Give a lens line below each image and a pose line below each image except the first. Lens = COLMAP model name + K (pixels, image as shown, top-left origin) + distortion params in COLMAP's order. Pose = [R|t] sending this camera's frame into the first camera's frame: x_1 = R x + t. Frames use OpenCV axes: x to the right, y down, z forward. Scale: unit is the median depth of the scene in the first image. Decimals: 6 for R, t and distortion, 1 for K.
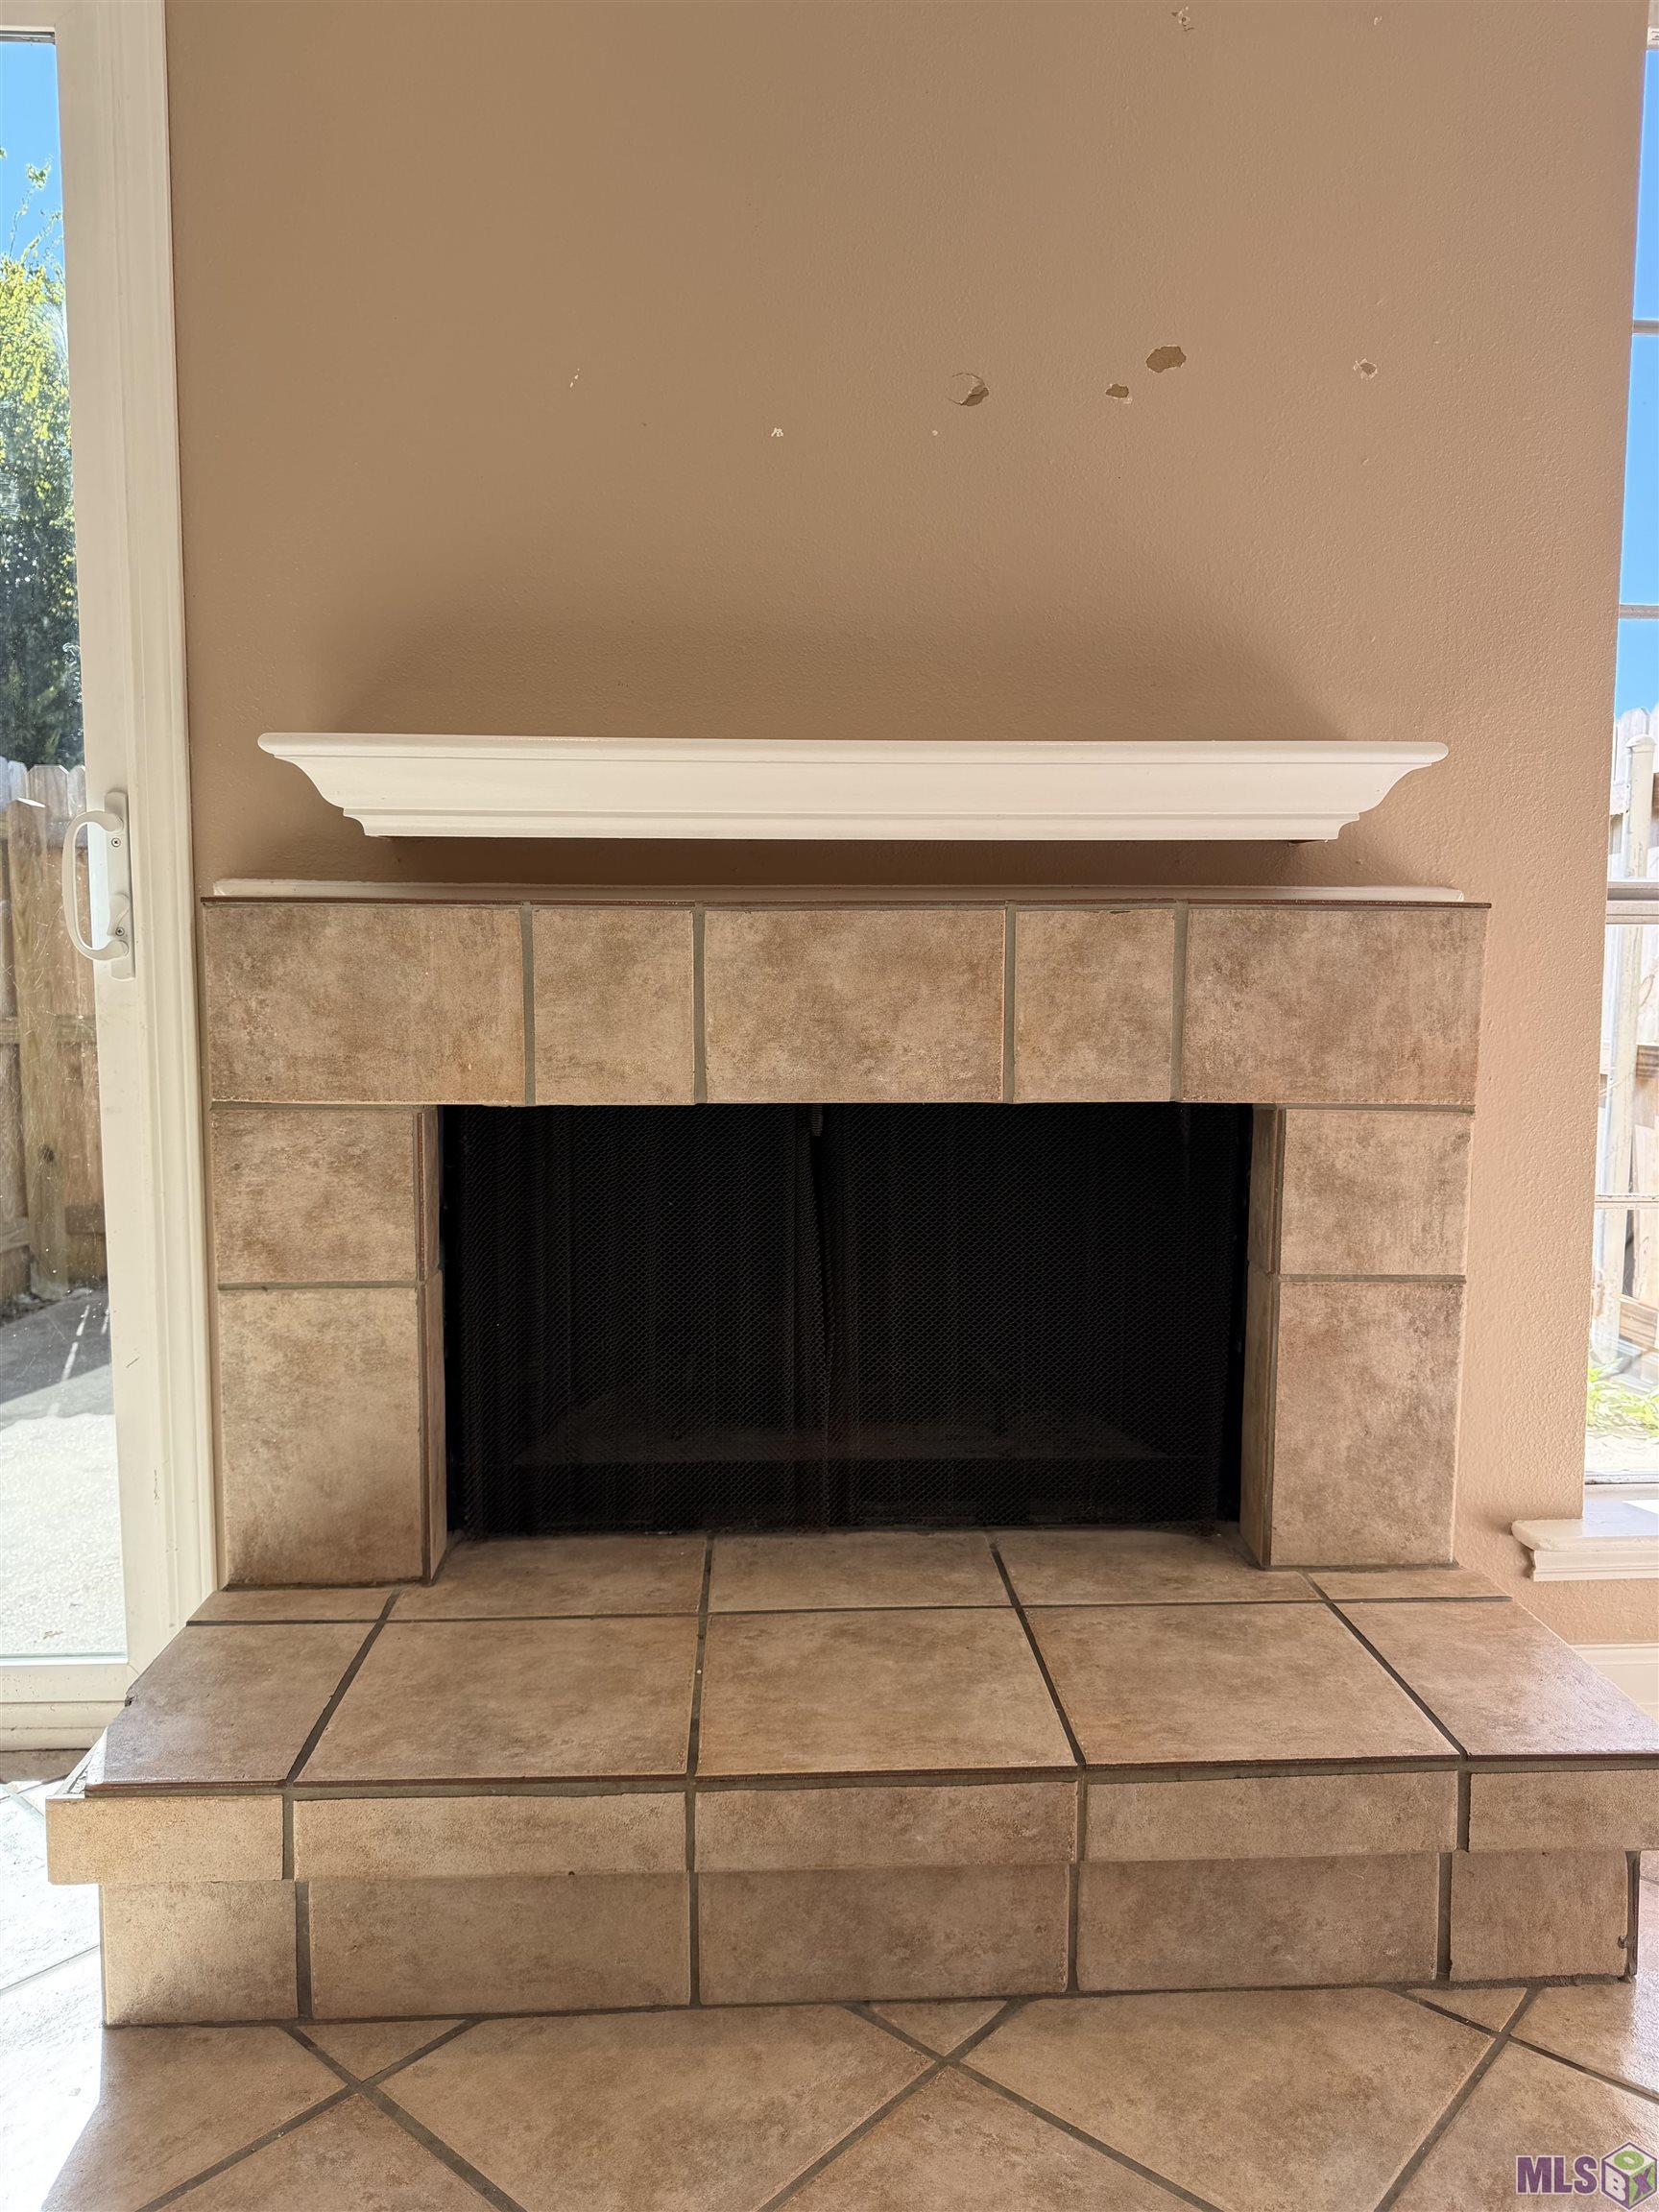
lens RADIAL K [[1557.9, 0, 827.8], [0, 1557.9, 1112.9], [0, 0, 1]] dist [0.043279, -0.028153]
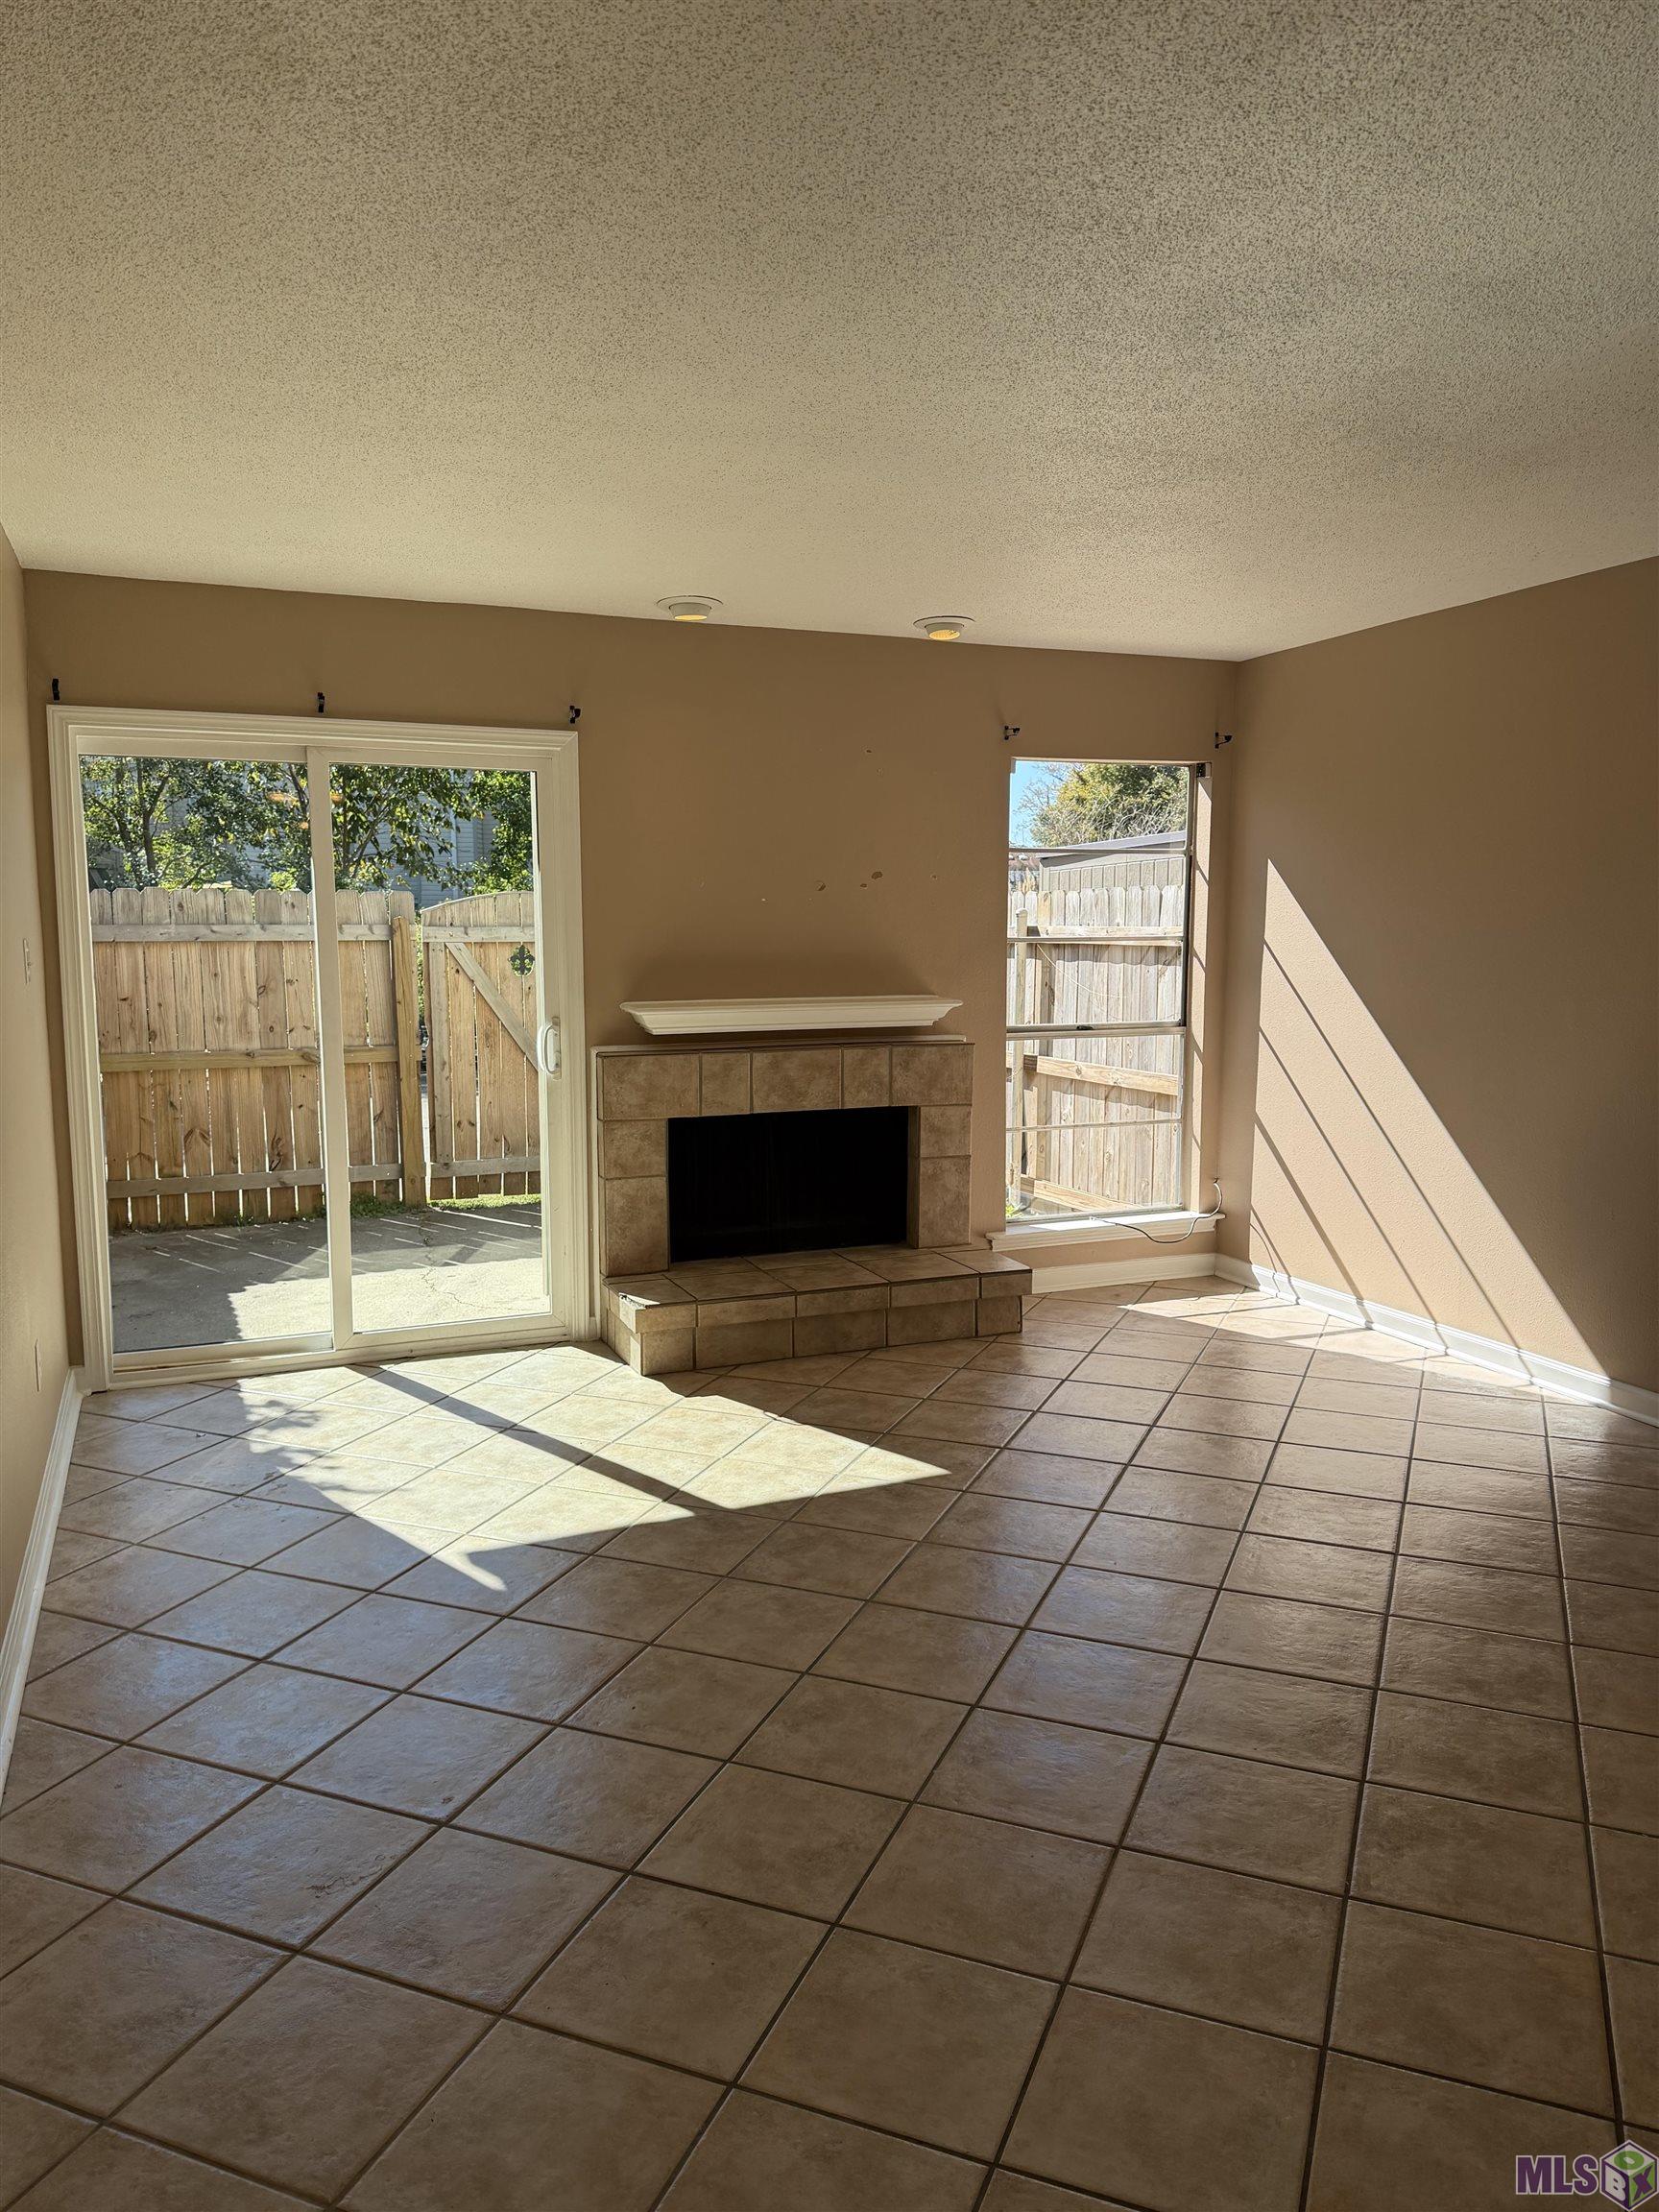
lens RADIAL K [[1557.9, 0, 833.2], [0, 1557.9, 1100.8], [0, 0, 1]] dist [0.043279, -0.028153]
pose [[0.942129, -0.041708, 0.332646, -0.984035], [0.033692, 0.998987, 0.029832, -0.121209], [-0.333553, -0.016898, 0.942580, -2.056172]]
